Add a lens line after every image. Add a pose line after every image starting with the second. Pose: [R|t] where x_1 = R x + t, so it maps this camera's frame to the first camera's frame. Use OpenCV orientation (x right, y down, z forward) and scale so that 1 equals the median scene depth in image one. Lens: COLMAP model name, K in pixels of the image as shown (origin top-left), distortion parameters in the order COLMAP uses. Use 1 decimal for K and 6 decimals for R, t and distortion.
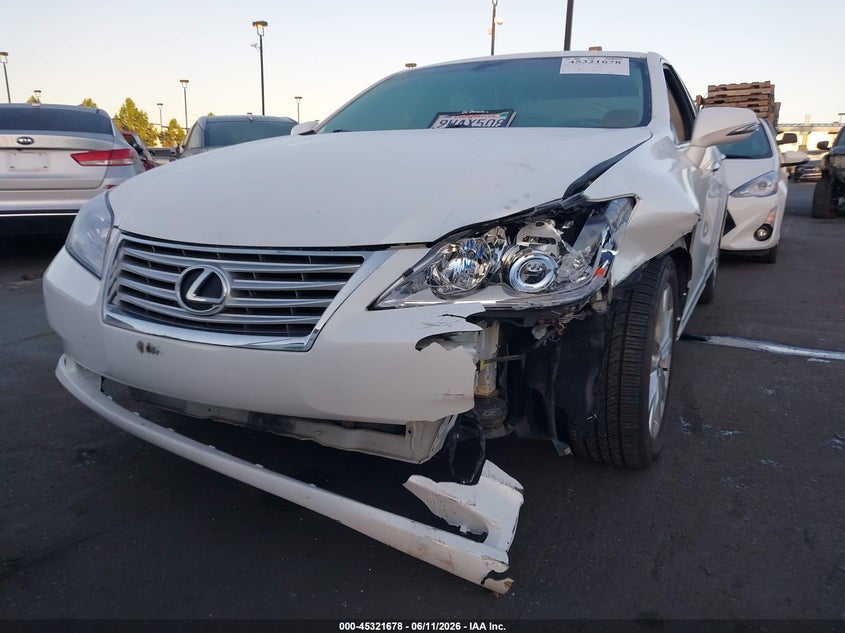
lens RADIAL K [[663.2, 0, 423.6], [0, 663.2, 323.2], [0, 0, 1]] dist [0.040928, -0.038062]
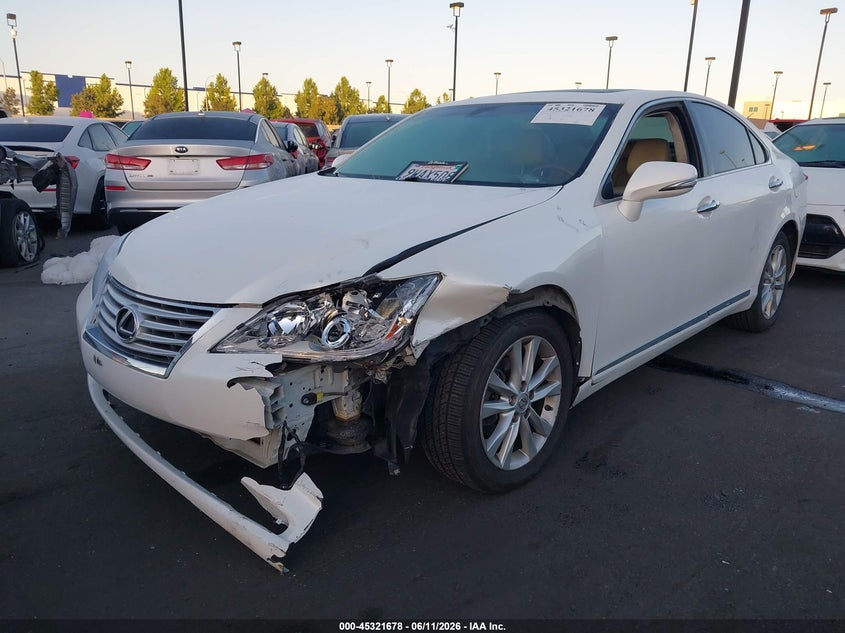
lens RADIAL K [[663.2, 0, 422.1], [0, 663.2, 312.6], [0, 0, 1]] dist [0.040928, -0.038062]
pose [[0.959131, 0.074881, -0.272874, 0.642589], [-0.069104, 0.997136, 0.030737, -0.158918], [0.274394, -0.010624, 0.961559, -0.180592]]
